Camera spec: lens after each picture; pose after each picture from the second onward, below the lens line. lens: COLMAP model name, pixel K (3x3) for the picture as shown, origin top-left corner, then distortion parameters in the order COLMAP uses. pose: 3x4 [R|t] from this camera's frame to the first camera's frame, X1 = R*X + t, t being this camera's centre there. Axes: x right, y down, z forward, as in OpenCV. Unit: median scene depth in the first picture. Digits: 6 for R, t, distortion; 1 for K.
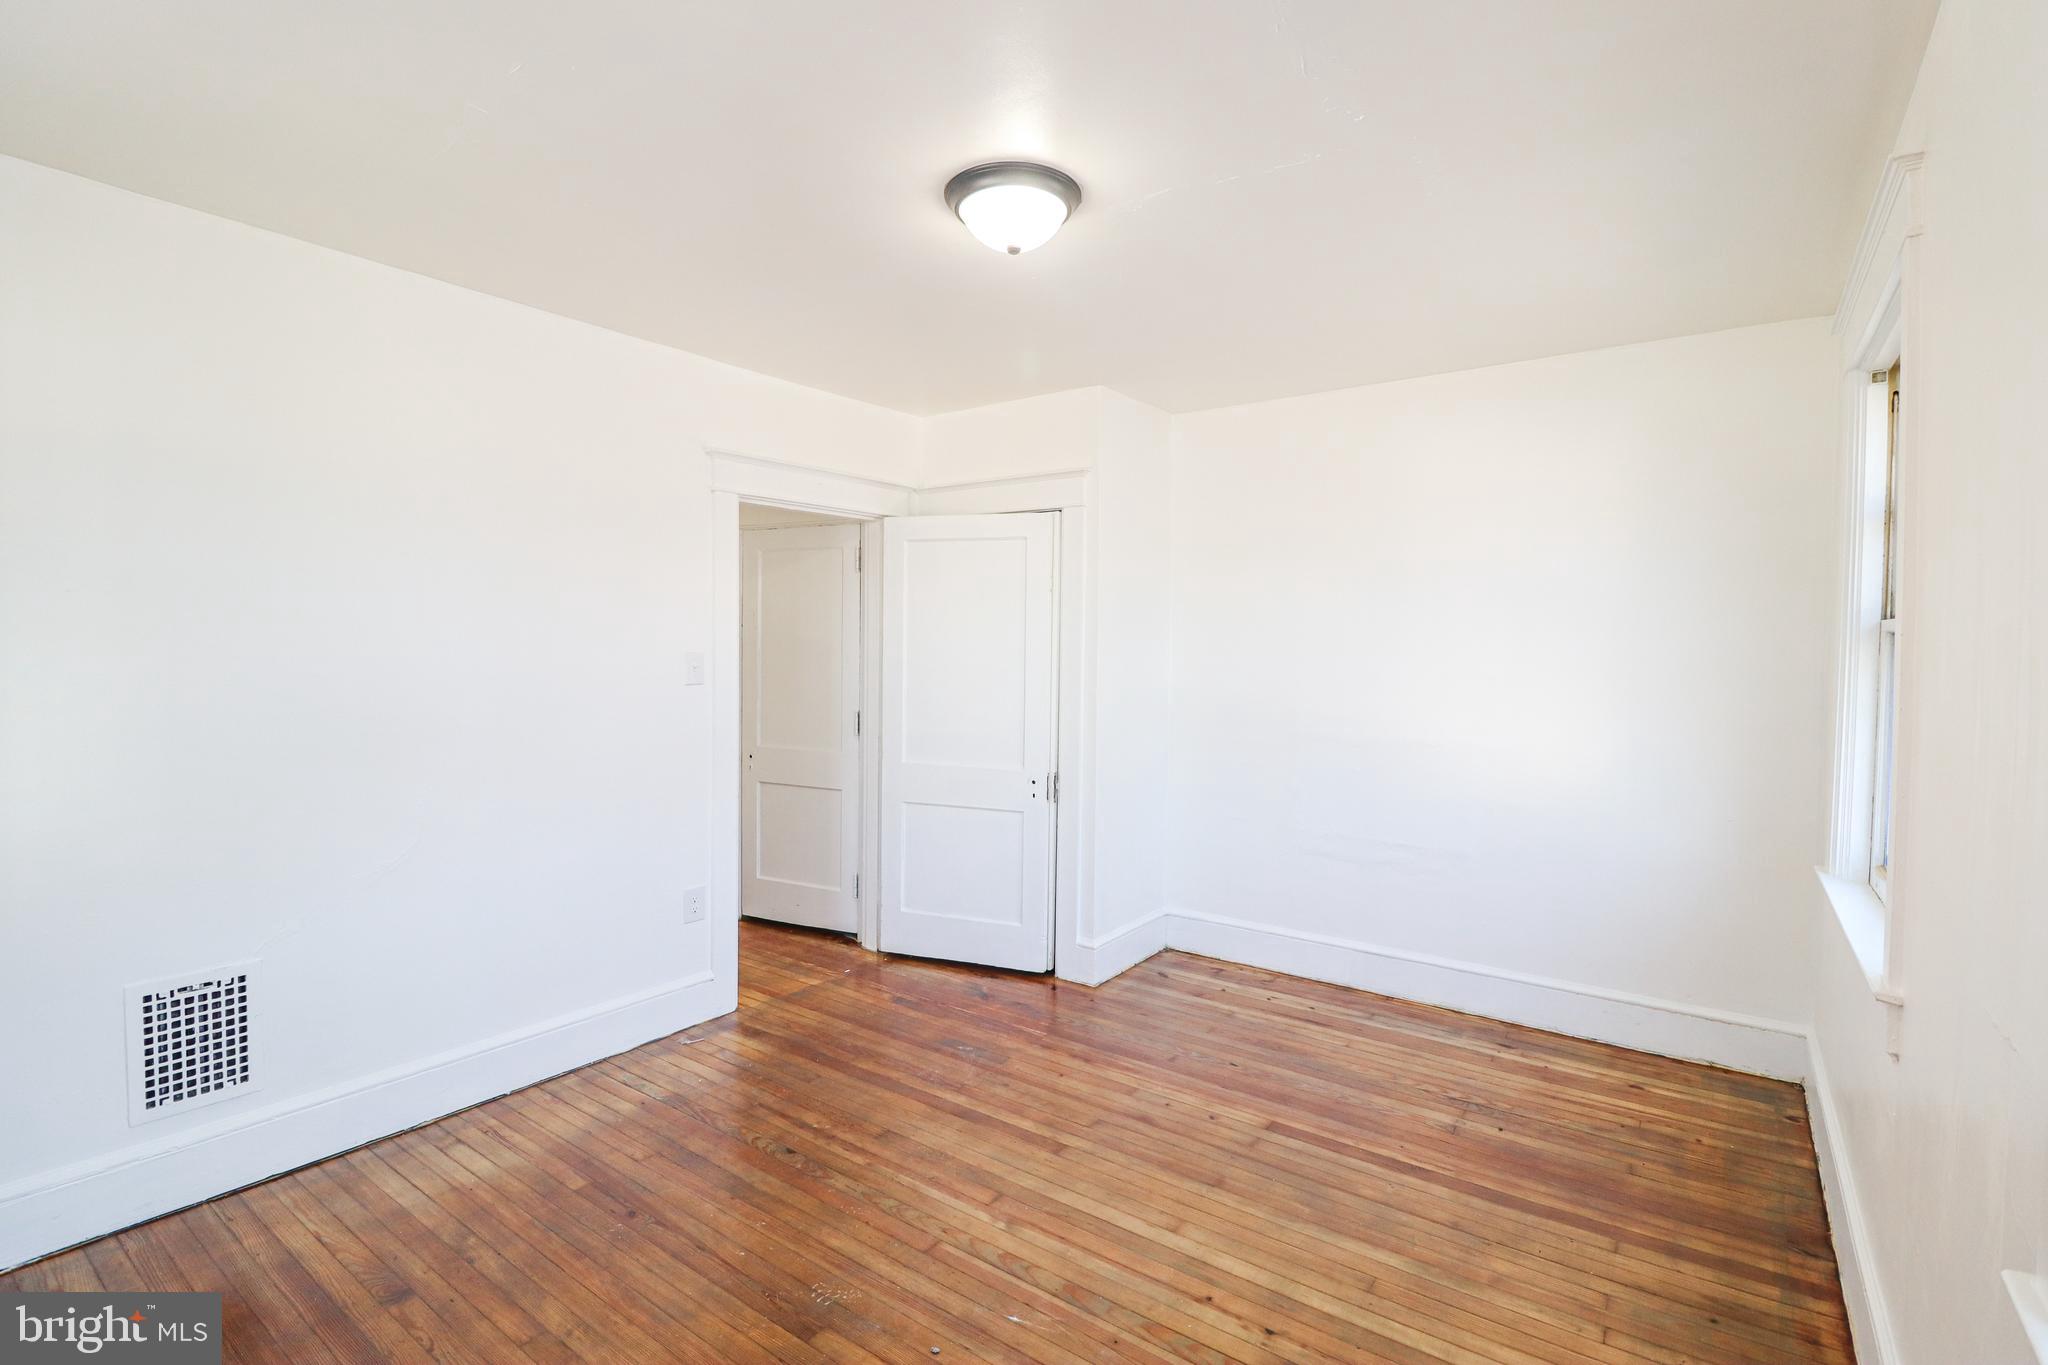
lens RADIAL K [[944.7, 0, 1043.1], [0, 944.7, 669.3], [0, 0, 1]] dist [0.001237, -0.013823]
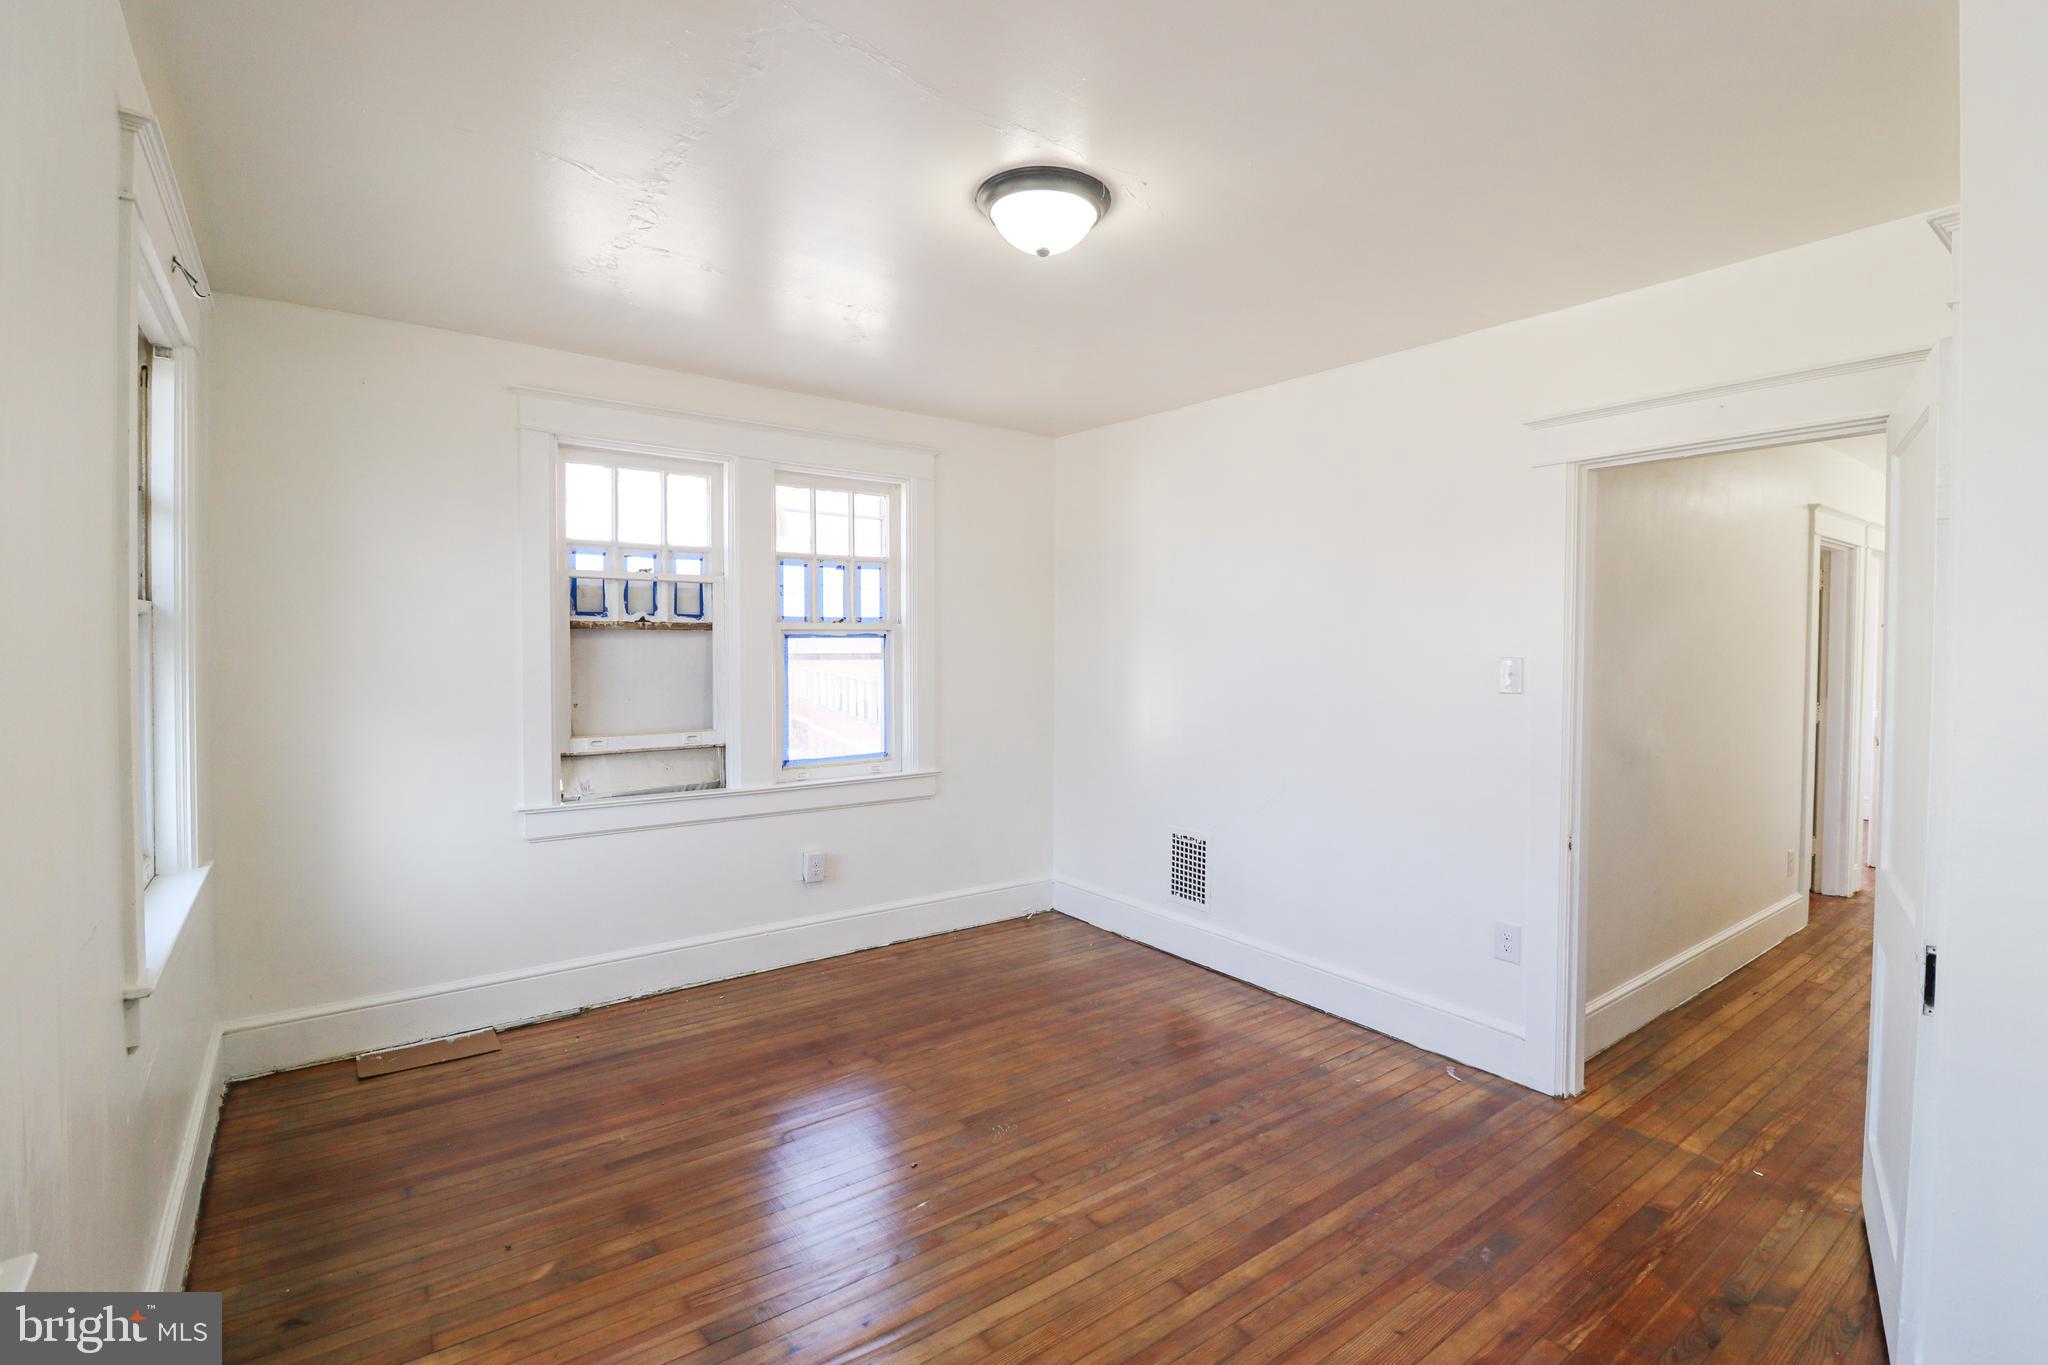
lens RADIAL K [[944.7, 0, 1043.1], [0, 944.7, 669.3], [0, 0, 1]] dist [0.001237, -0.013823]
pose [[-0.293703, 0.017716, -0.955732, 0.702983], [-0.035594, 0.998932, 0.029455, -0.020898], [0.955234, 0.042669, -0.292759, 0.973336]]
